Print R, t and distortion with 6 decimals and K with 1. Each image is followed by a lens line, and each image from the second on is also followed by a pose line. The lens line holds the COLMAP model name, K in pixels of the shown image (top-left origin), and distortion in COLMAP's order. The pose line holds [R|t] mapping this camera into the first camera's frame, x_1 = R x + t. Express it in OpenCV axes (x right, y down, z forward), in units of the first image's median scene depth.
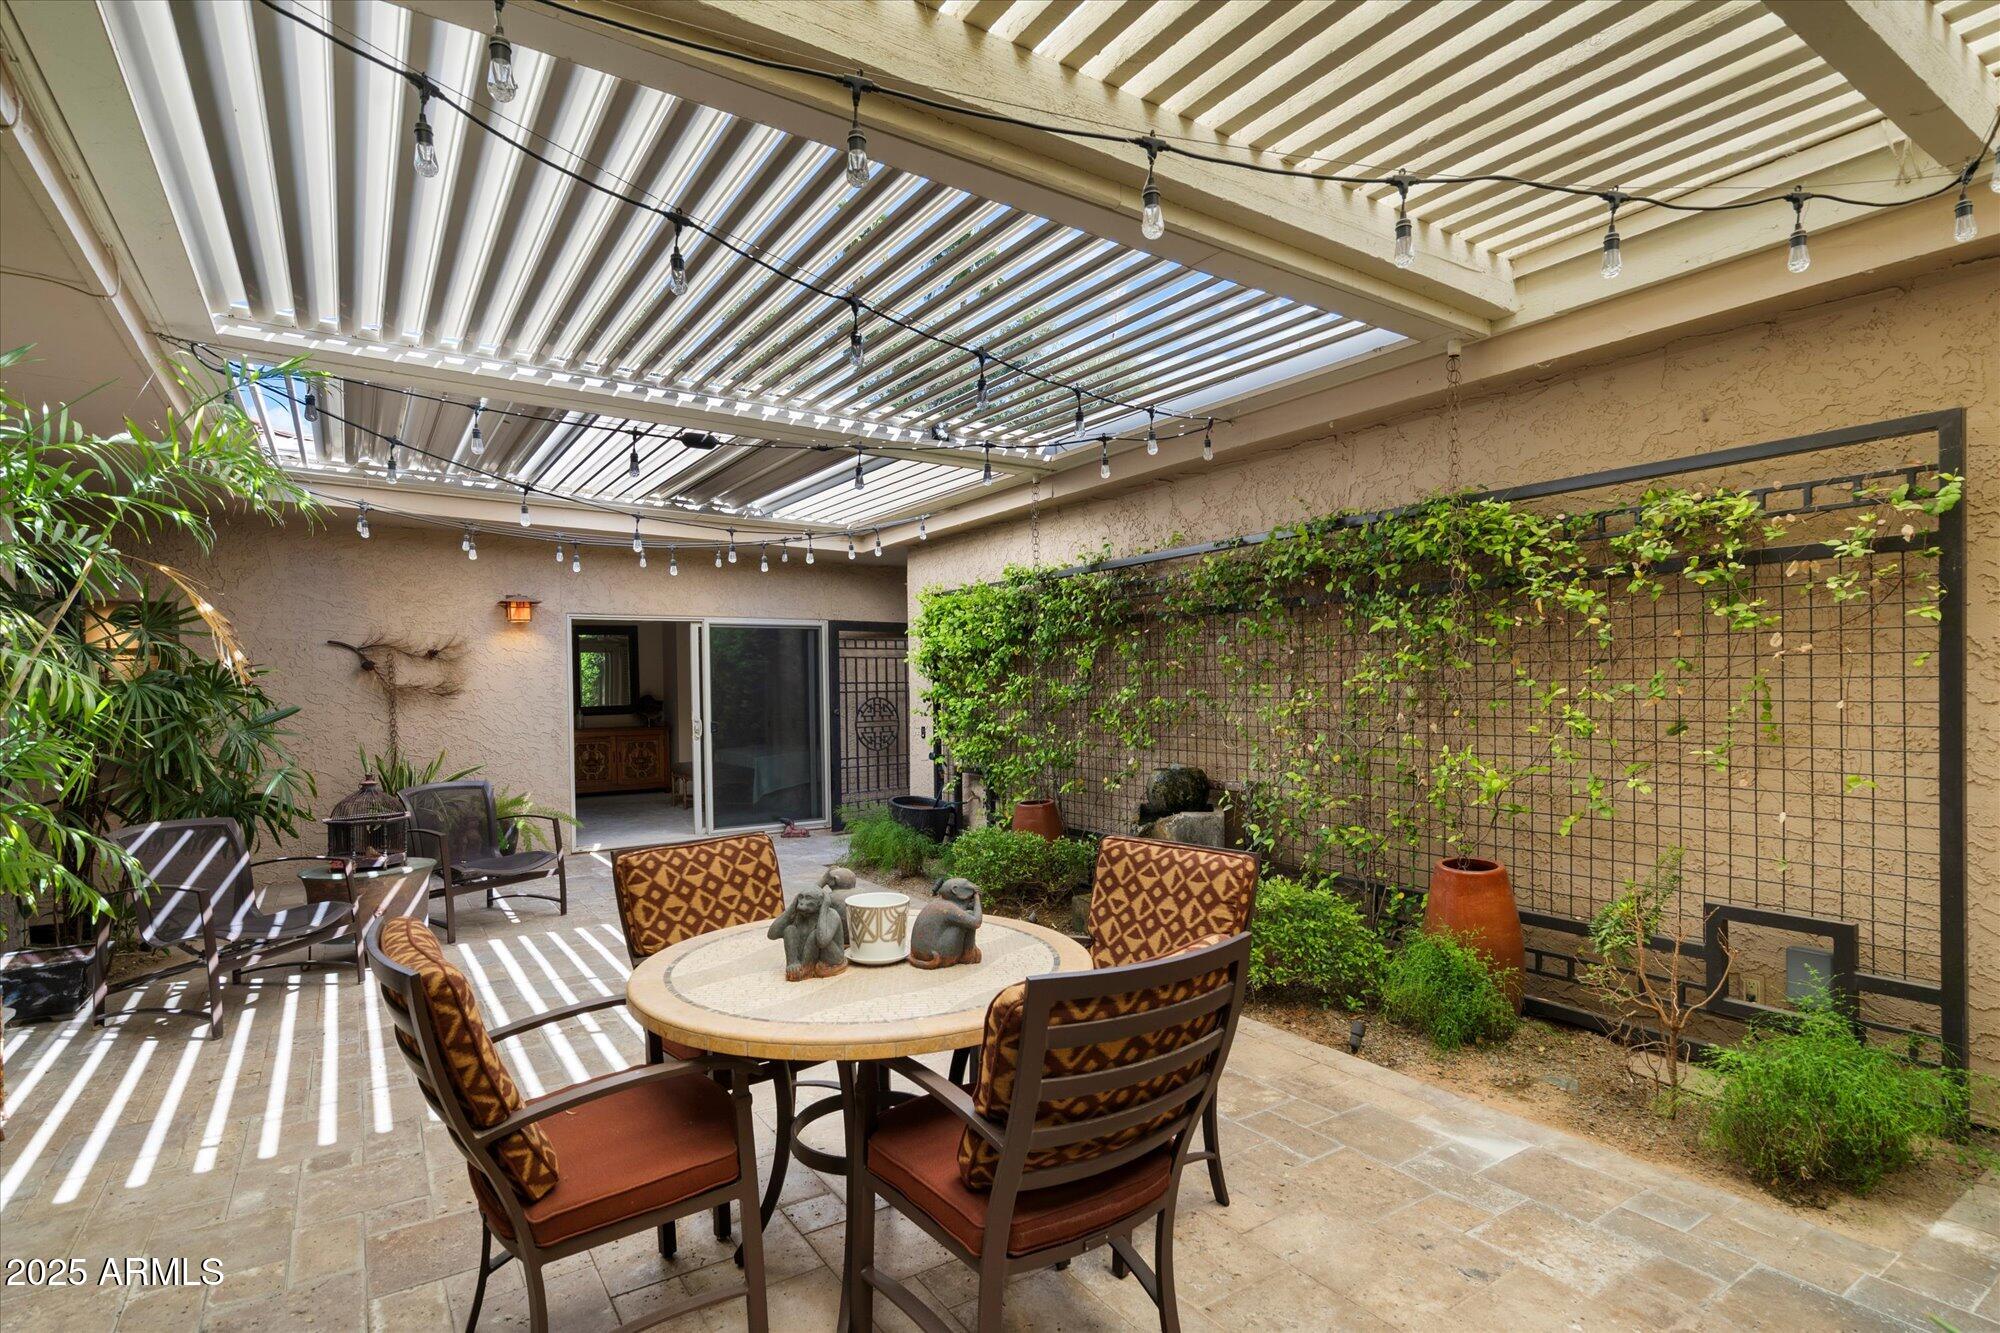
lens RADIAL K [[987.1, 0, 1003.7], [0, 987.1, 680.3], [0, 0, 1]] dist [0.001491, -0.000150]
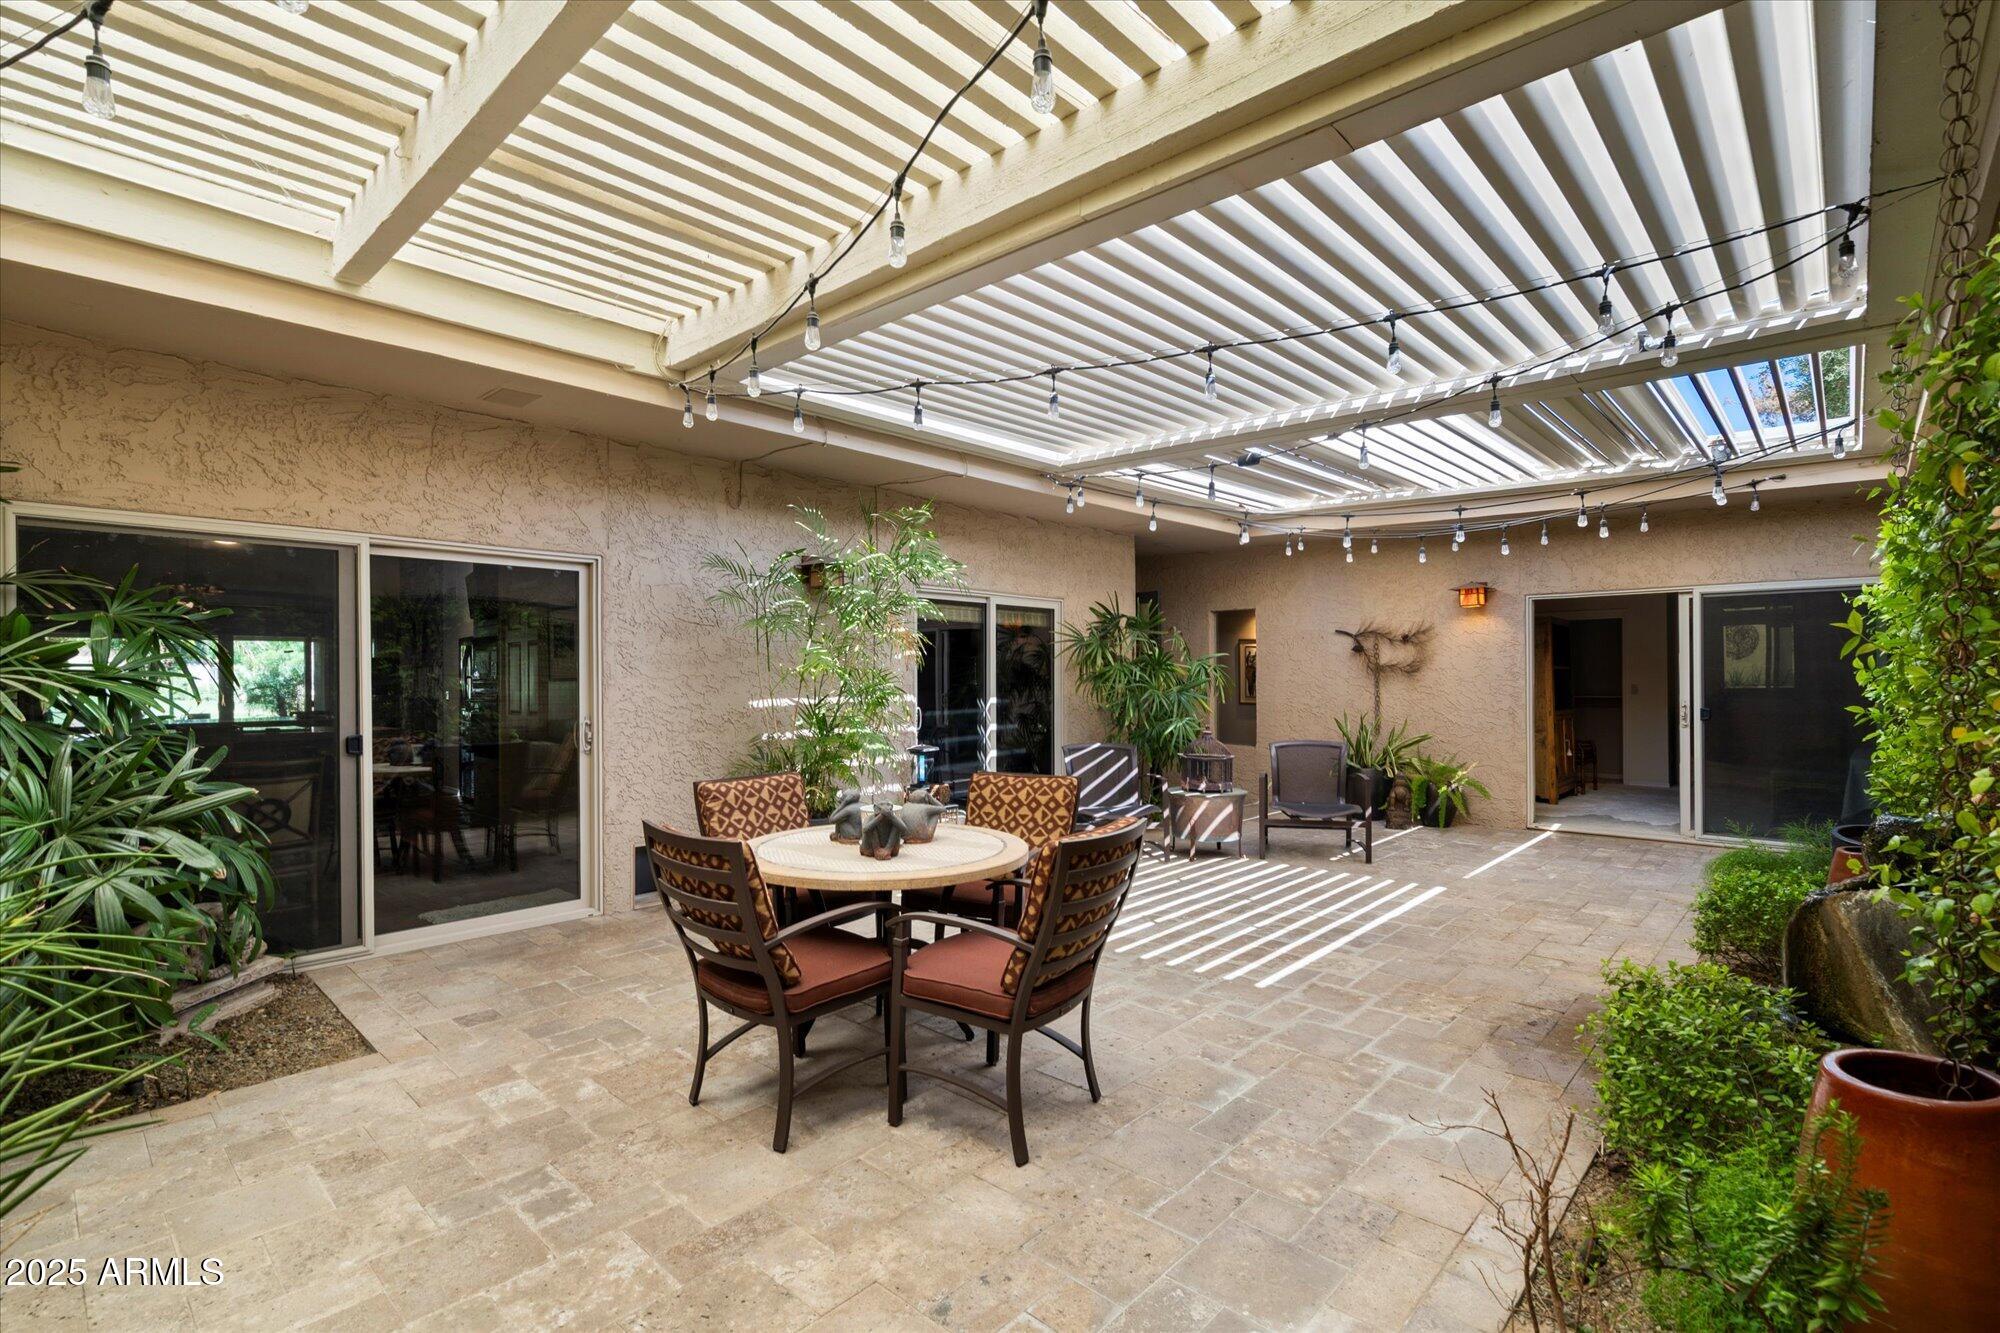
lens RADIAL K [[934.9, 0, 1000.1], [0, 934.9, 664.0], [0, 0, 1]] dist [-0.001885, 0.000002]
pose [[0.228443, 0.005109, -0.973544, 0.420781], [0.003038, 0.999978, 0.005960, -0.003266], [0.973553, -0.004319, 0.228422, 0.267937]]
